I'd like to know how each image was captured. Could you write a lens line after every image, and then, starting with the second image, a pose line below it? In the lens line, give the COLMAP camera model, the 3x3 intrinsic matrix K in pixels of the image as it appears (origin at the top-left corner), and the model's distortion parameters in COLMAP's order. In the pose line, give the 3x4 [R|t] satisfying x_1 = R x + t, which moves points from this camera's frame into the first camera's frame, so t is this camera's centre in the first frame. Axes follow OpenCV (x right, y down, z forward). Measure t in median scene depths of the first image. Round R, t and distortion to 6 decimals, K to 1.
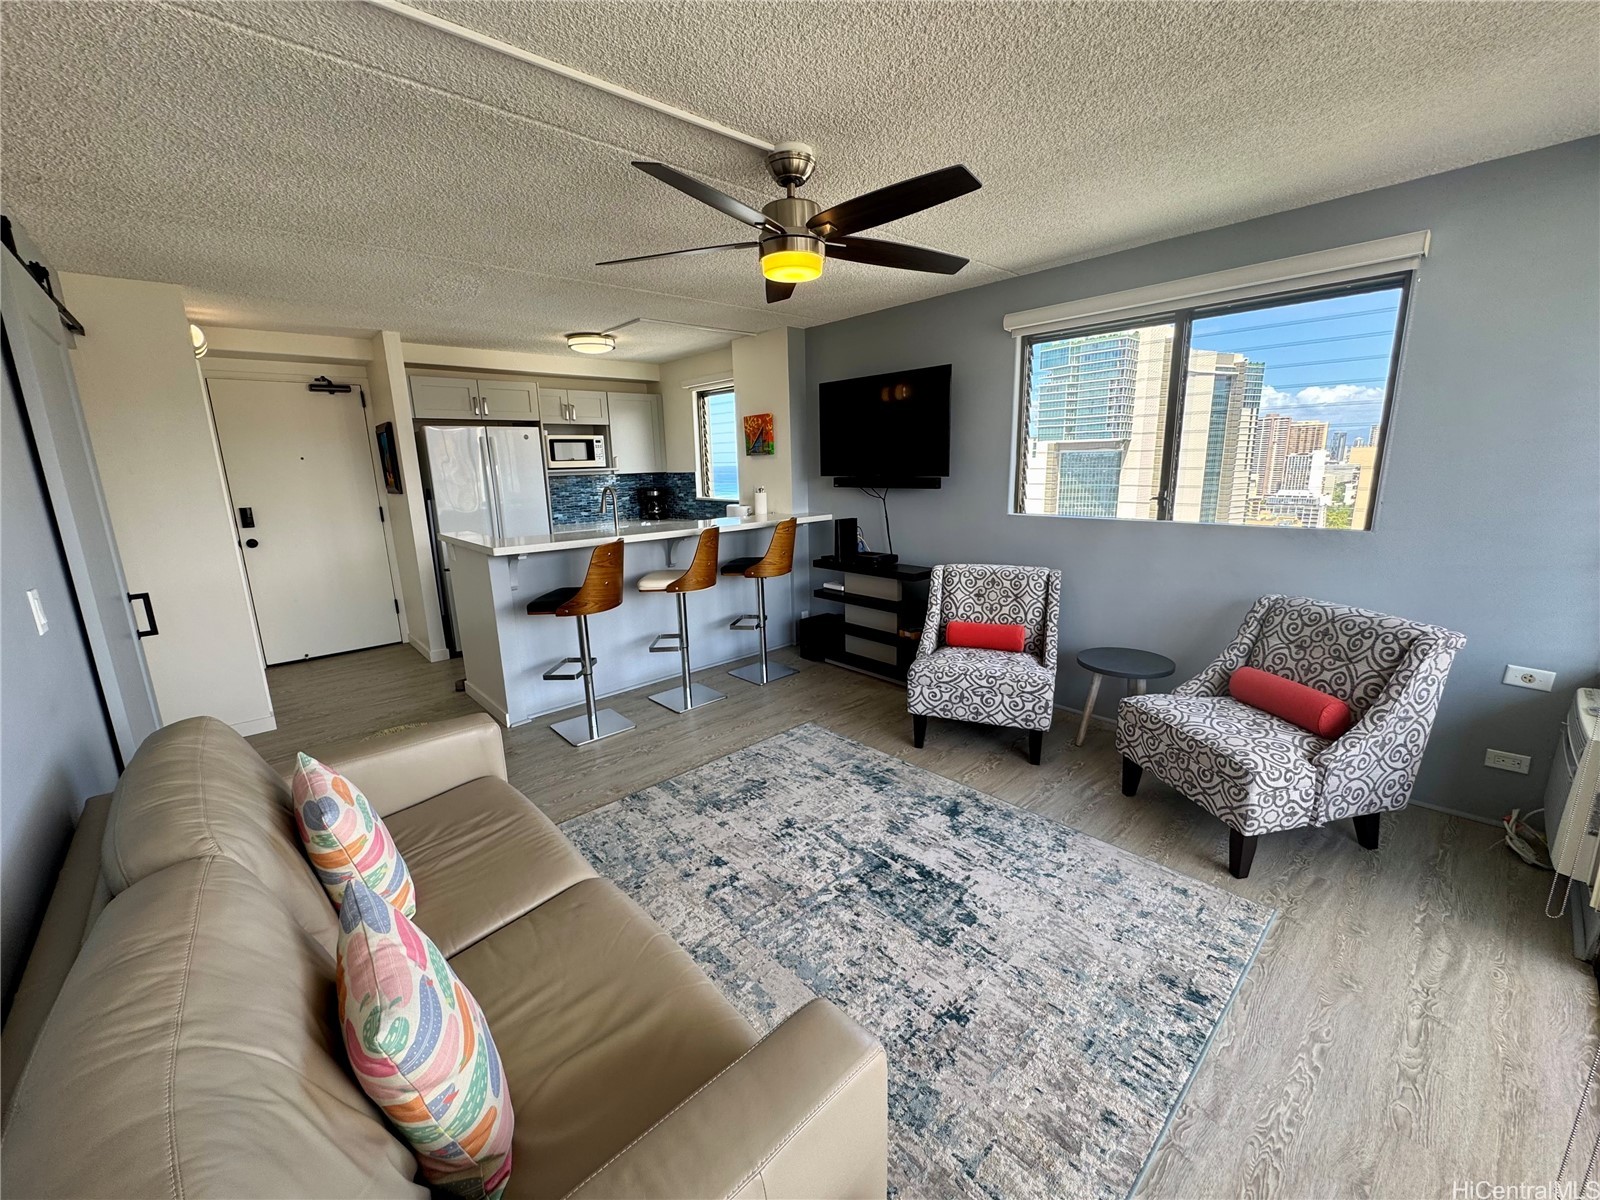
lens RADIAL K [[639.2, 0, 800.0], [0, 639.2, 600.0], [0, 0, 1]] dist [-0.001183, -0.000317]
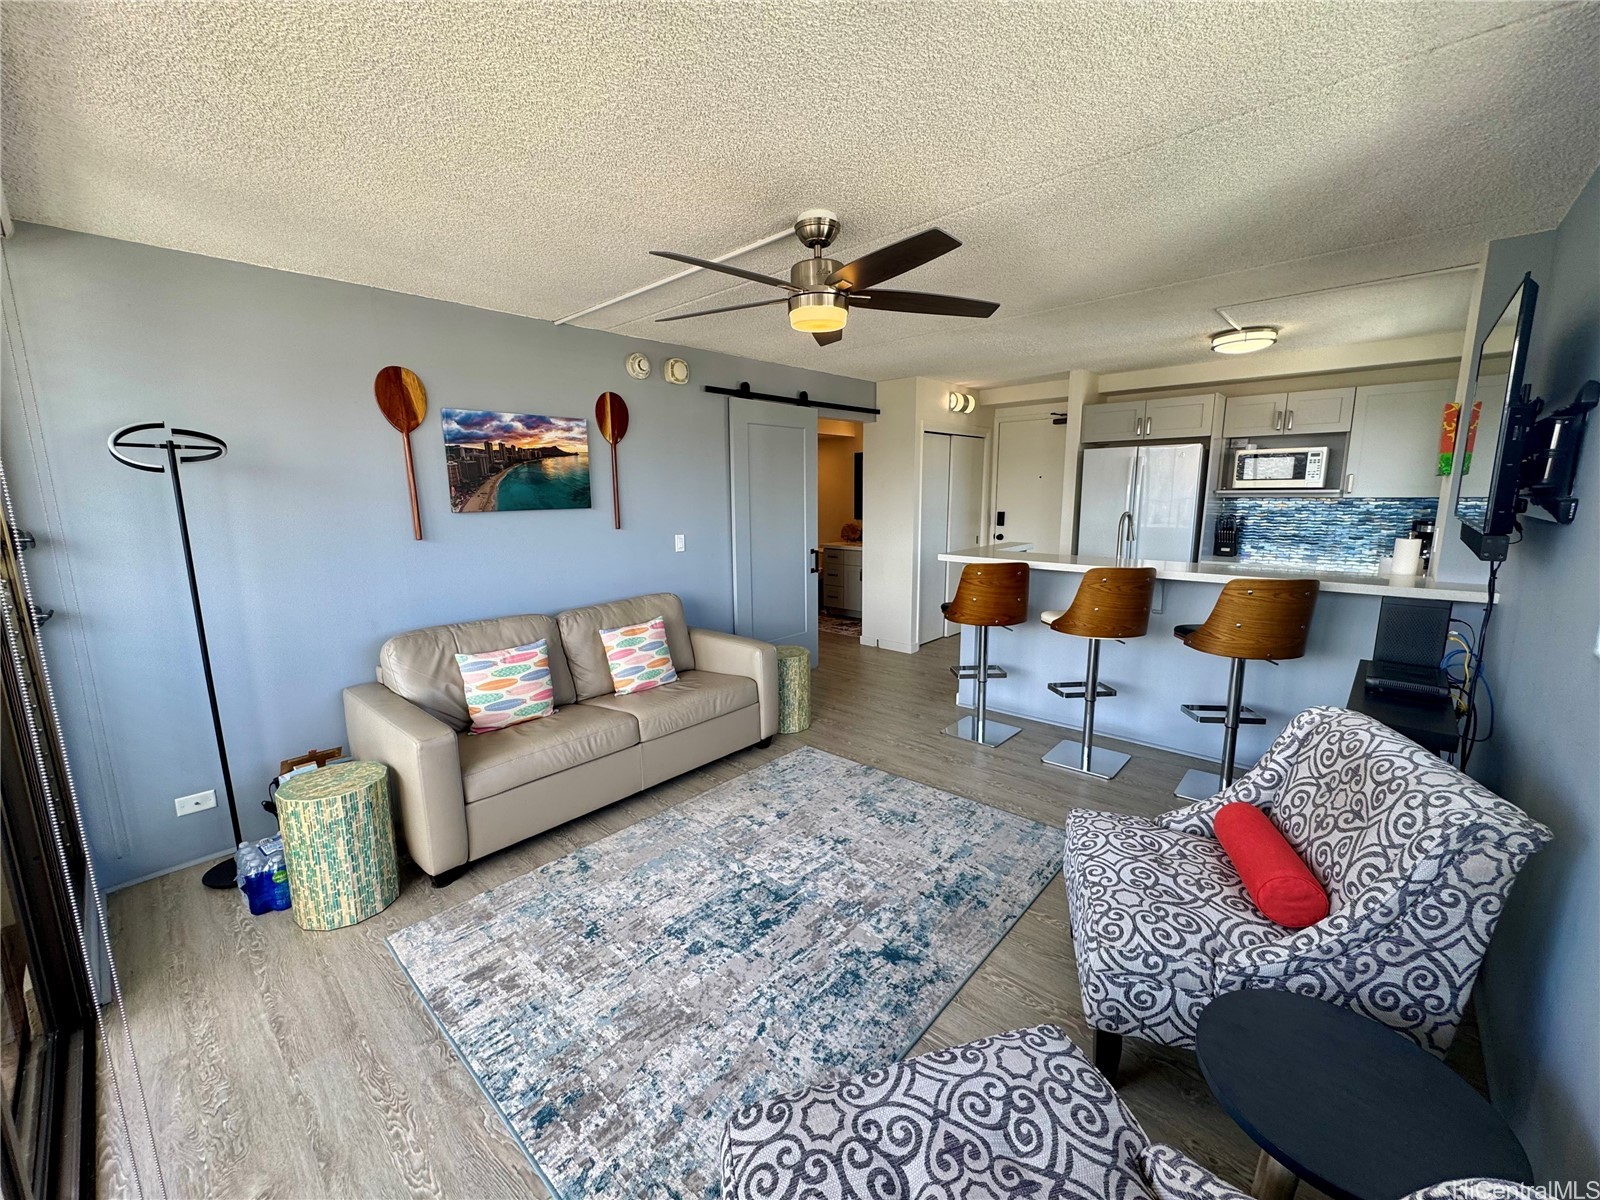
lens RADIAL K [[637.7, 0, 800.0], [0, 637.7, 600.0], [0, 0, 1]] dist [-0.000790, -0.000536]
pose [[0.091746, 0.193947, -0.976713, 0.495973], [-0.202308, 0.964024, 0.172423, -0.104473], [0.975015, 0.181777, 0.127682, 0.397595]]
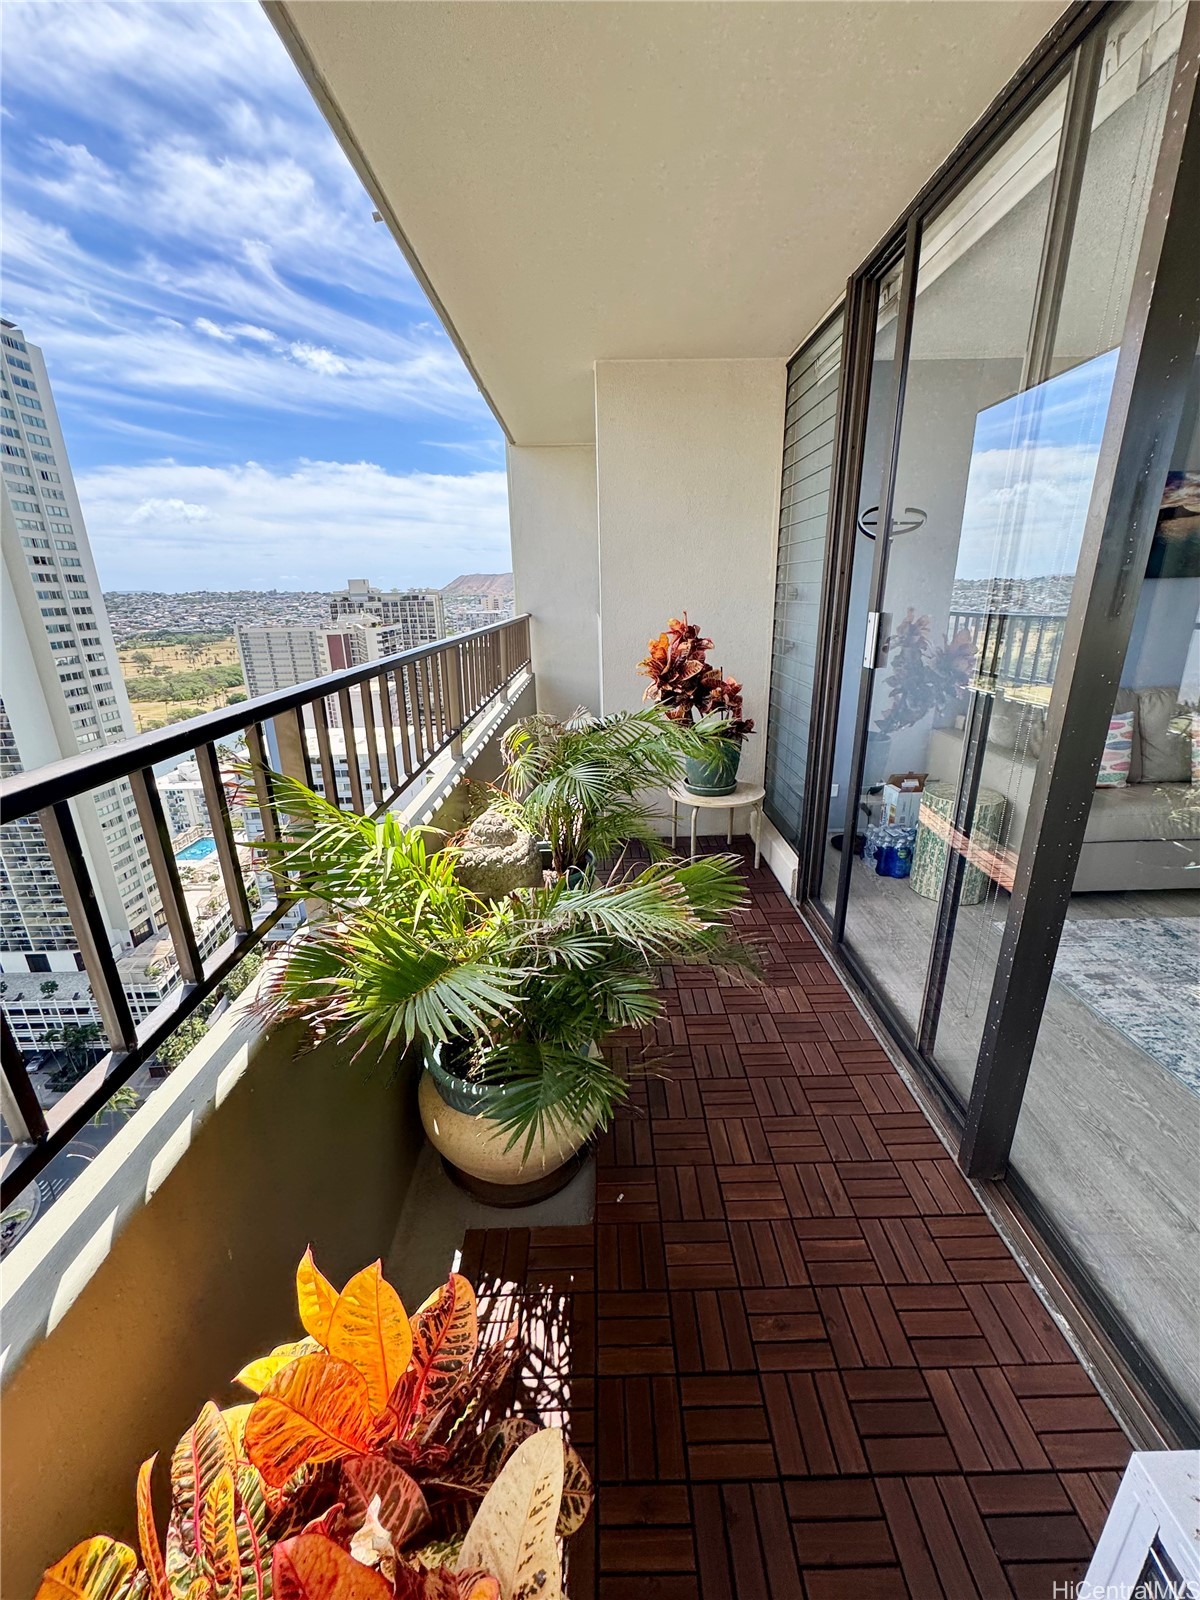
lens RADIAL K [[639.2, 0, 600.0], [0, 639.2, 800.0], [0, 0, 1]] dist [-0.001183, -0.000317]
pose [[-0.666457, 0.269627, -0.695080, 0.675596], [-0.126010, 0.878163, 0.461466, -0.052019], [0.734817, 0.395134, -0.551283, 0.227055]]
